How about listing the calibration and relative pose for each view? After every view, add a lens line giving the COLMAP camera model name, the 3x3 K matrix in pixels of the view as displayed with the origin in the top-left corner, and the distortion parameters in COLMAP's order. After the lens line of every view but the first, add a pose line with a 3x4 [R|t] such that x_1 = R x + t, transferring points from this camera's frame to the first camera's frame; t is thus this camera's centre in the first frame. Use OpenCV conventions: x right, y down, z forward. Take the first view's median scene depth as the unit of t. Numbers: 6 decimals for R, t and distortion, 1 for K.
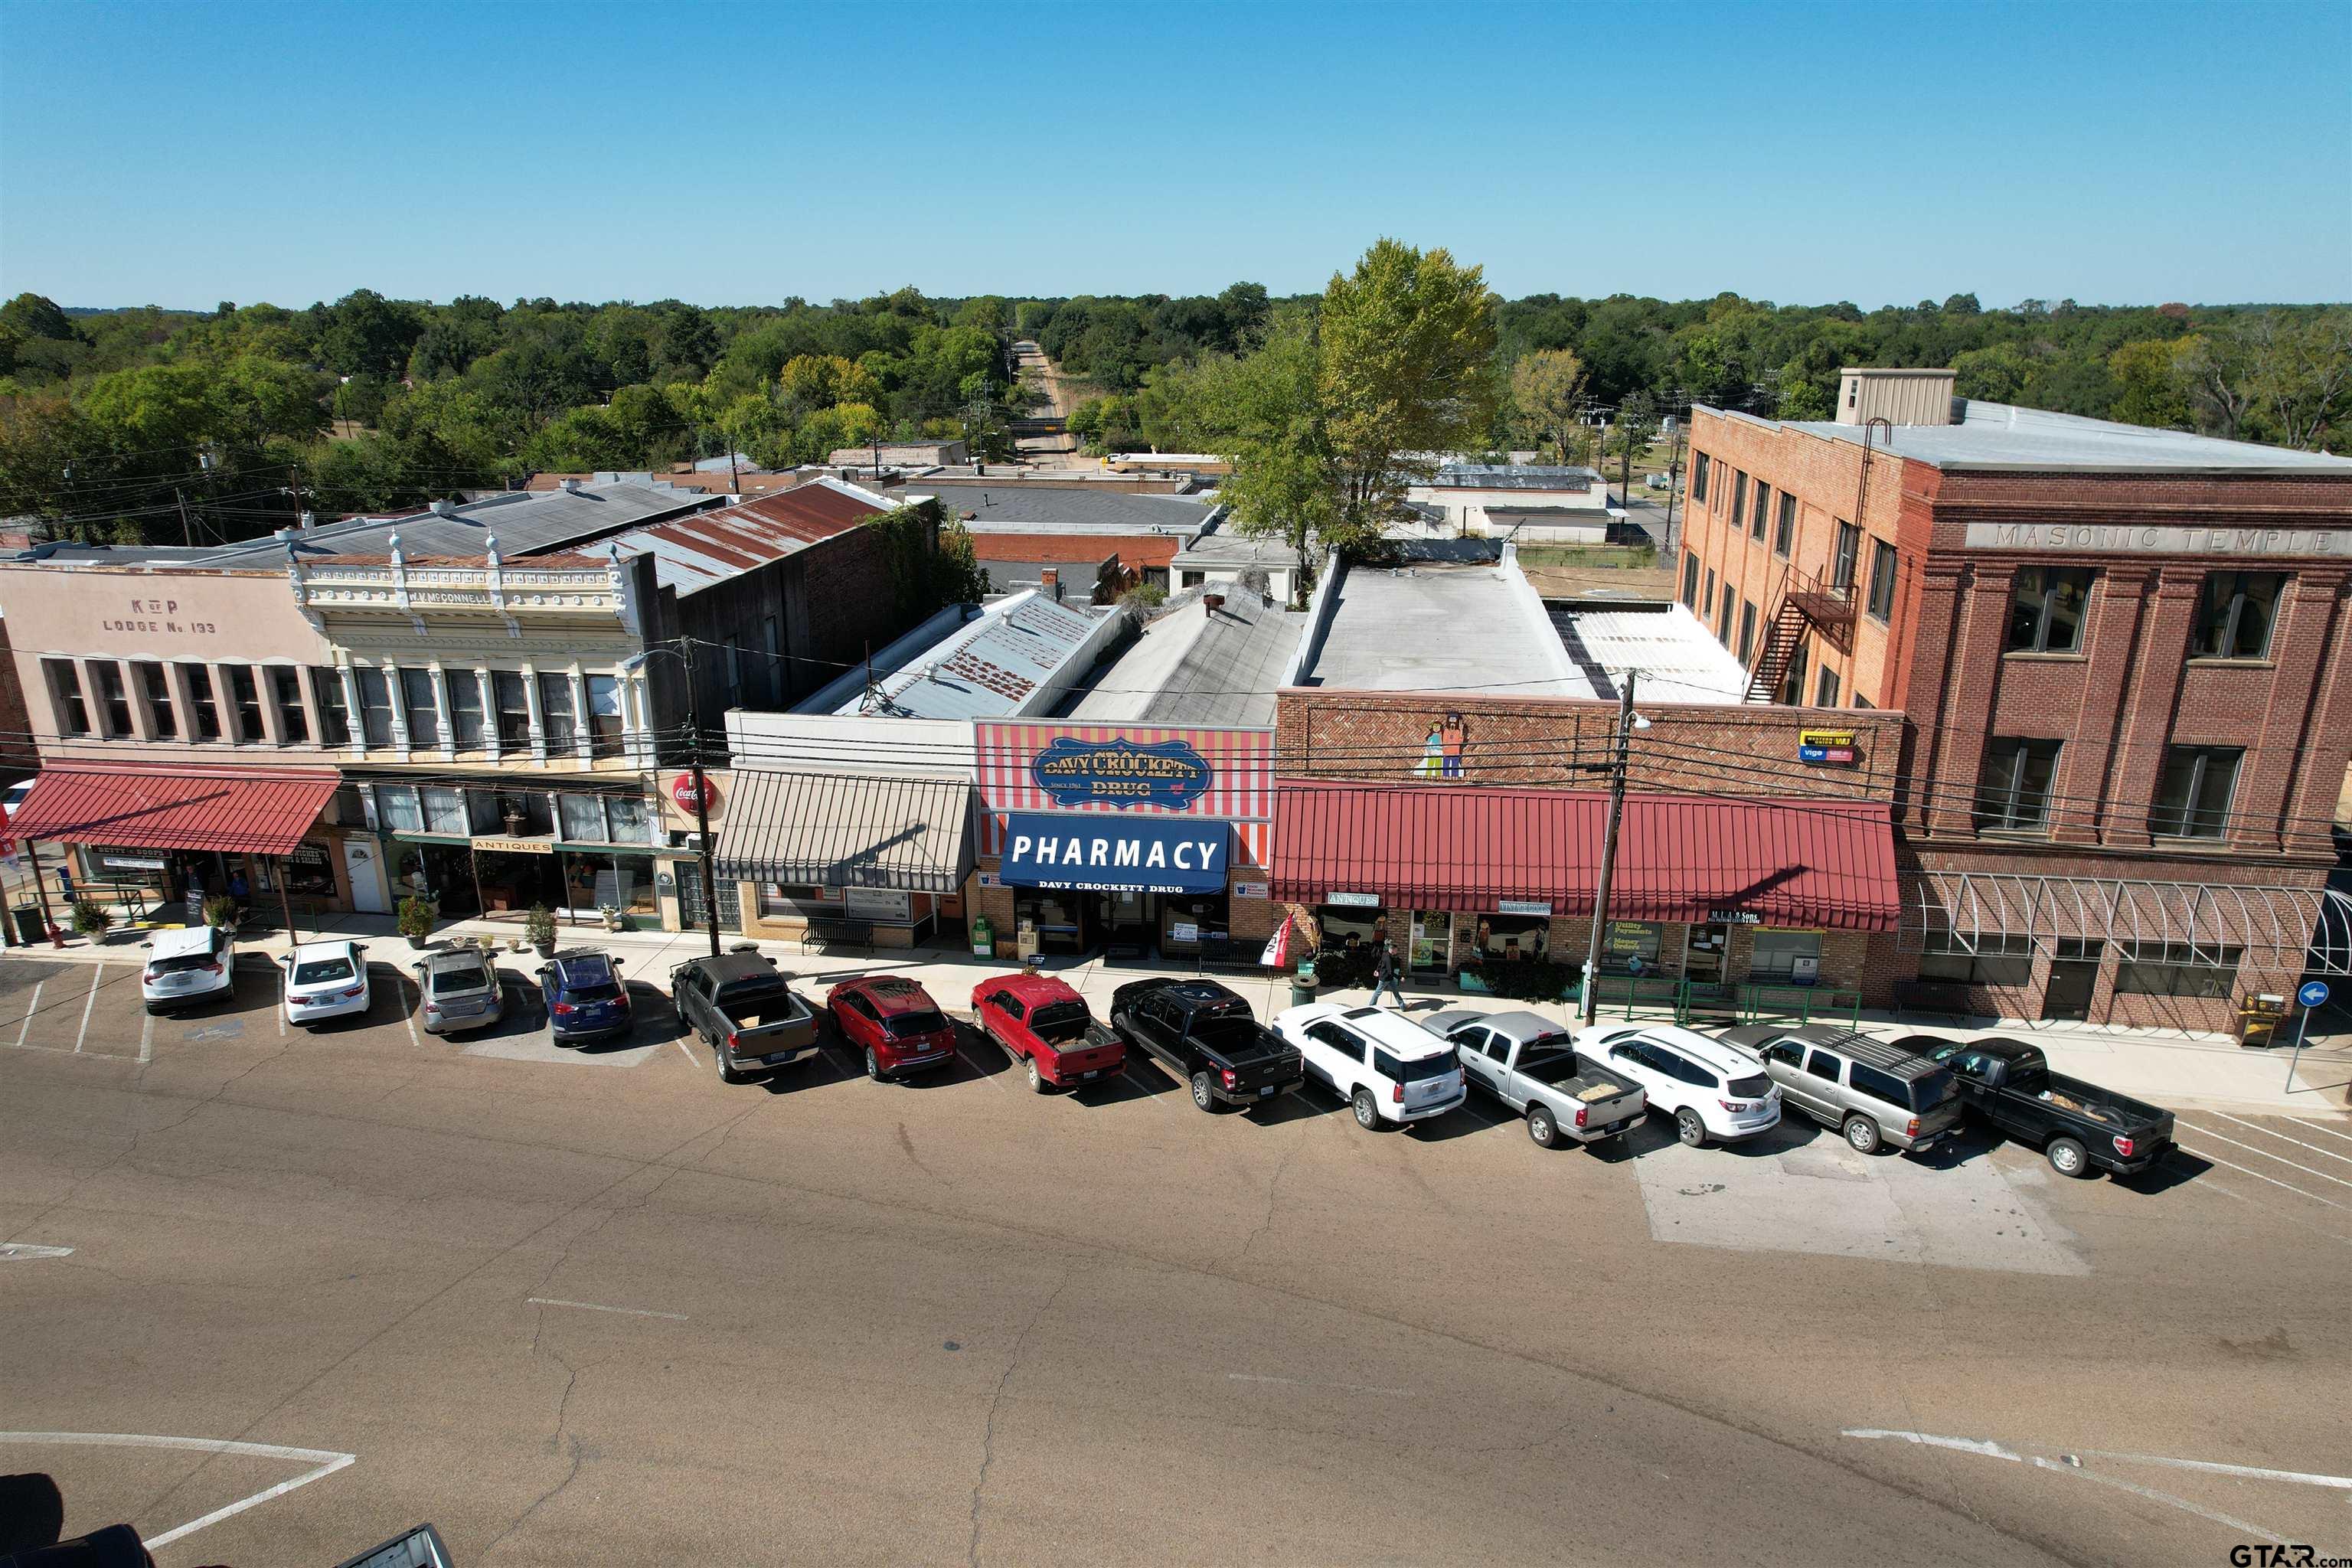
lens RADIAL K [[1490.6, 0, 1174.4], [0, 1490.6, 791.3], [0, 0, 1]] dist [-0.072465, 0.058965]
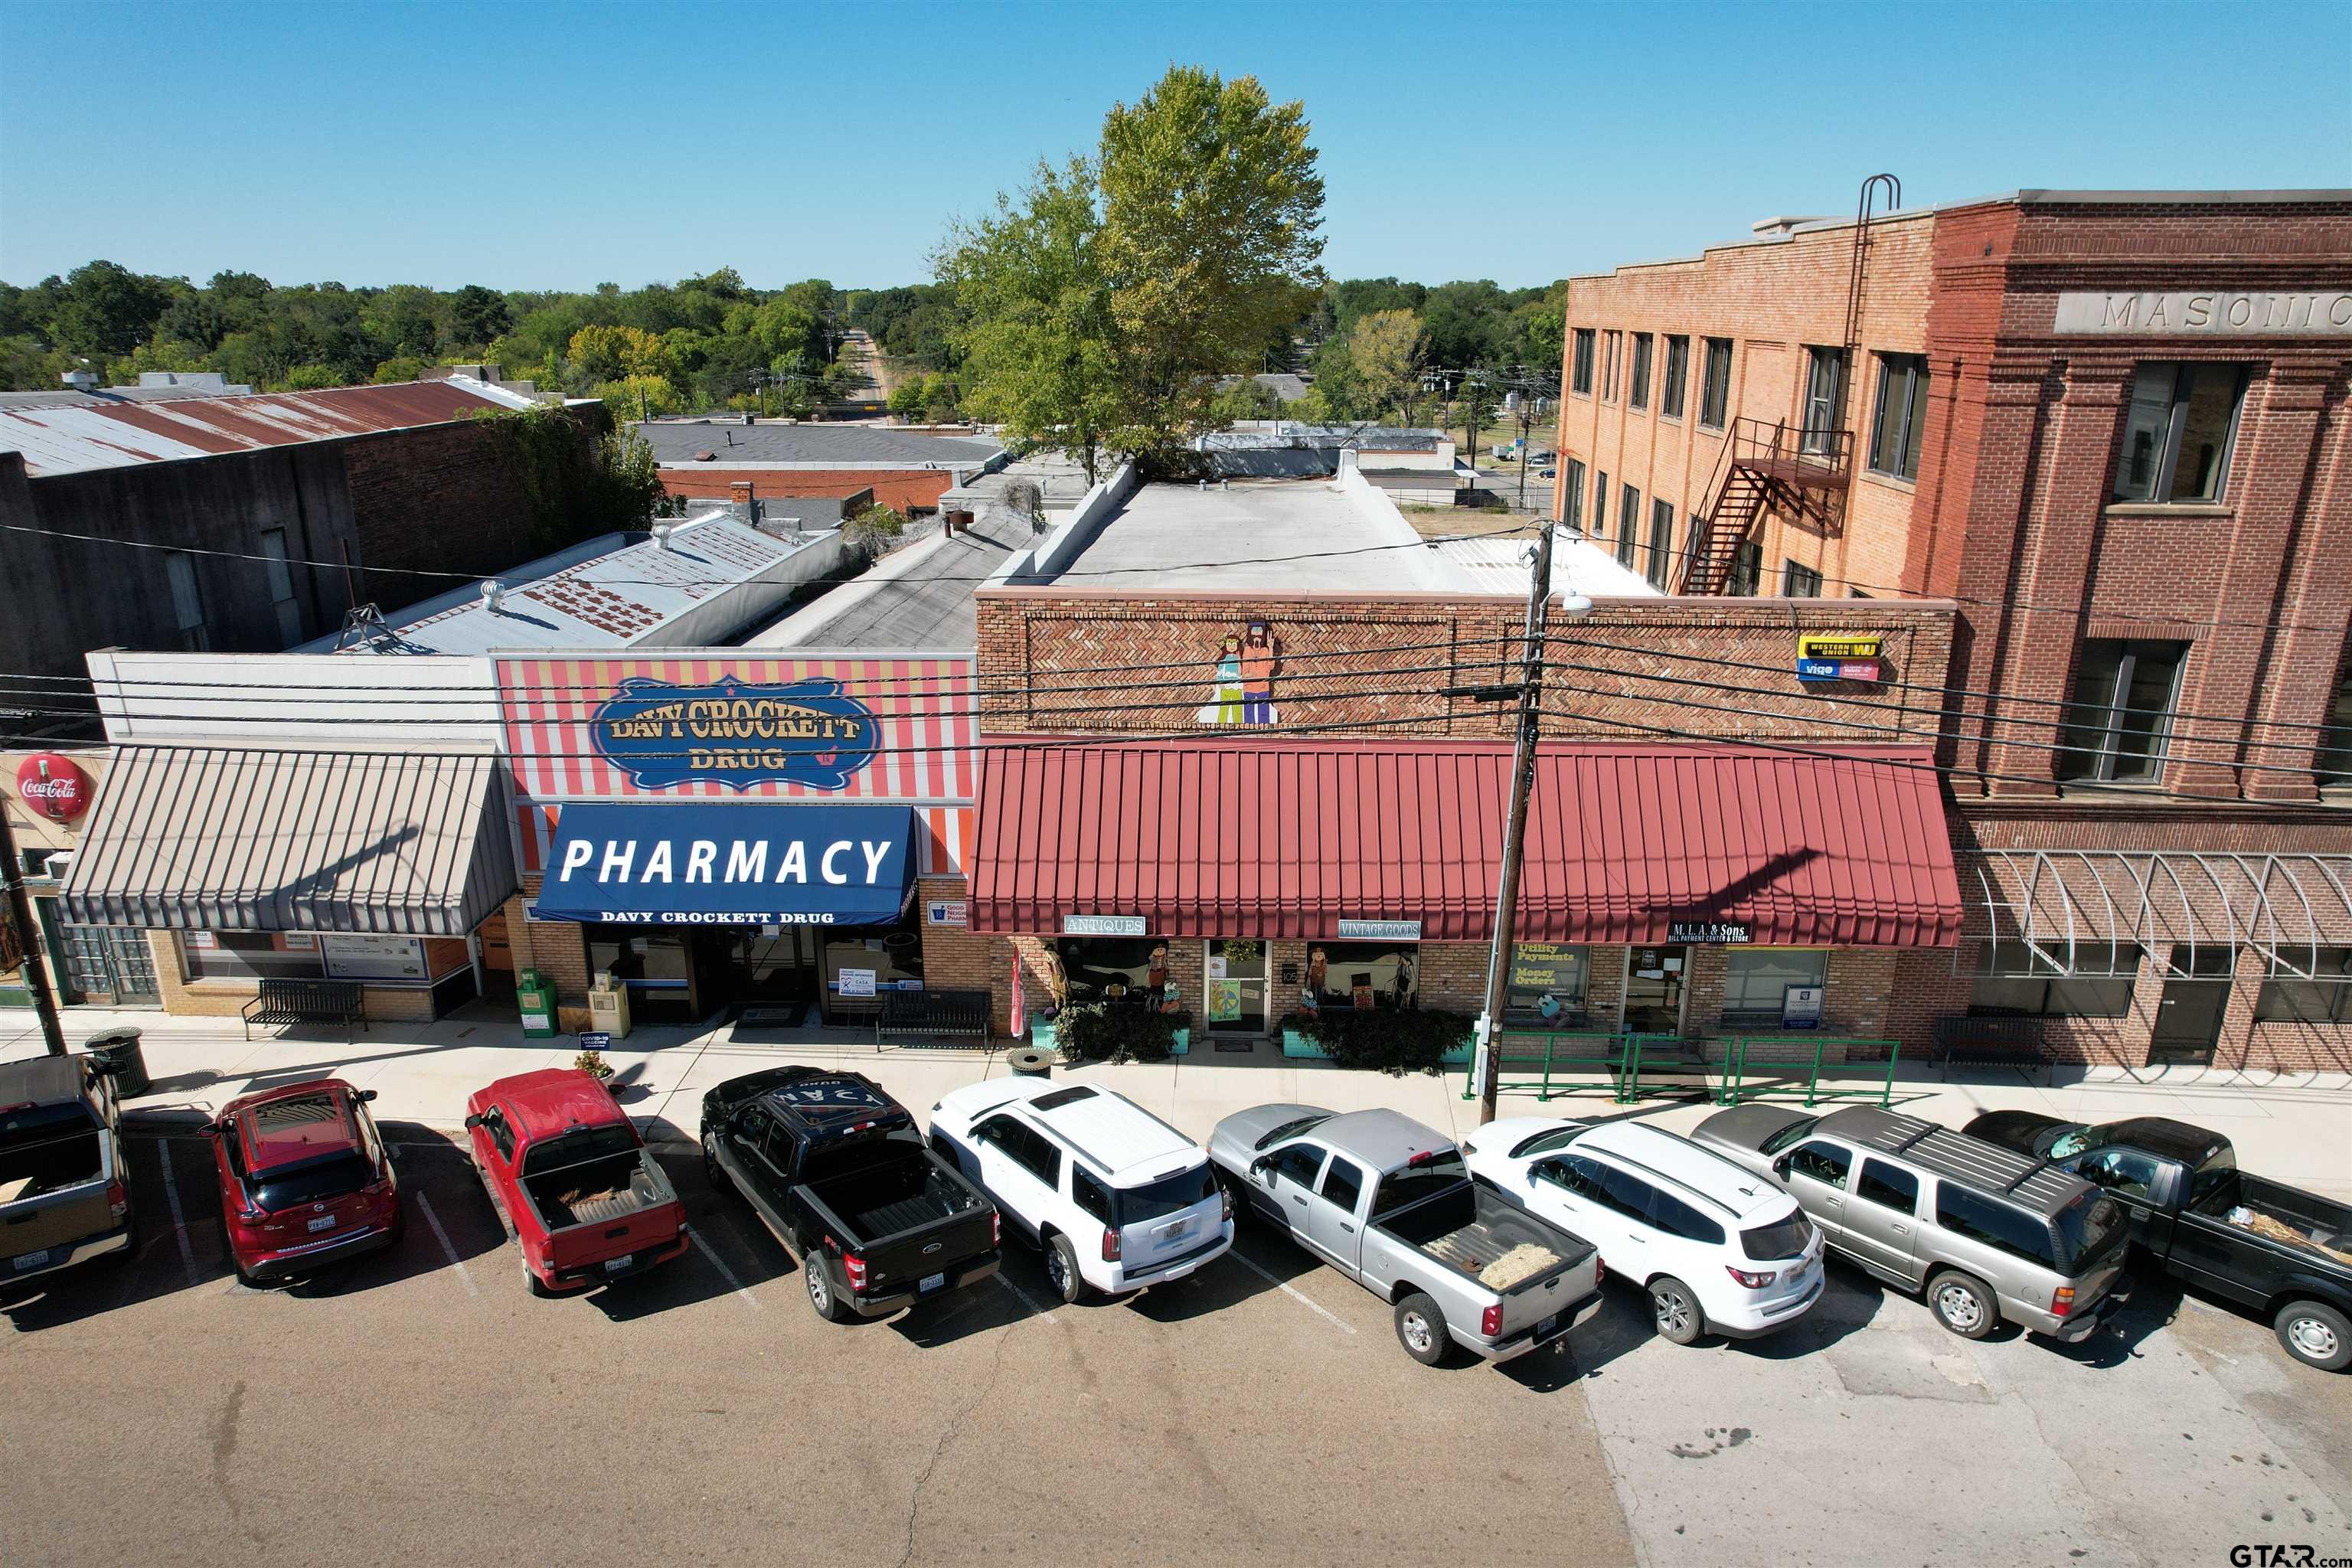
lens RADIAL K [[1490.6, 0, 1171.3], [0, 1490.6, 795.1], [0, 0, 1]] dist [-0.072465, 0.058965]
pose [[0.995138, -0.029224, 0.094056, 0.087345], [0.028874, 0.999570, 0.005075, 0.015565], [-0.094164, -0.002335, 0.995554, 0.366858]]
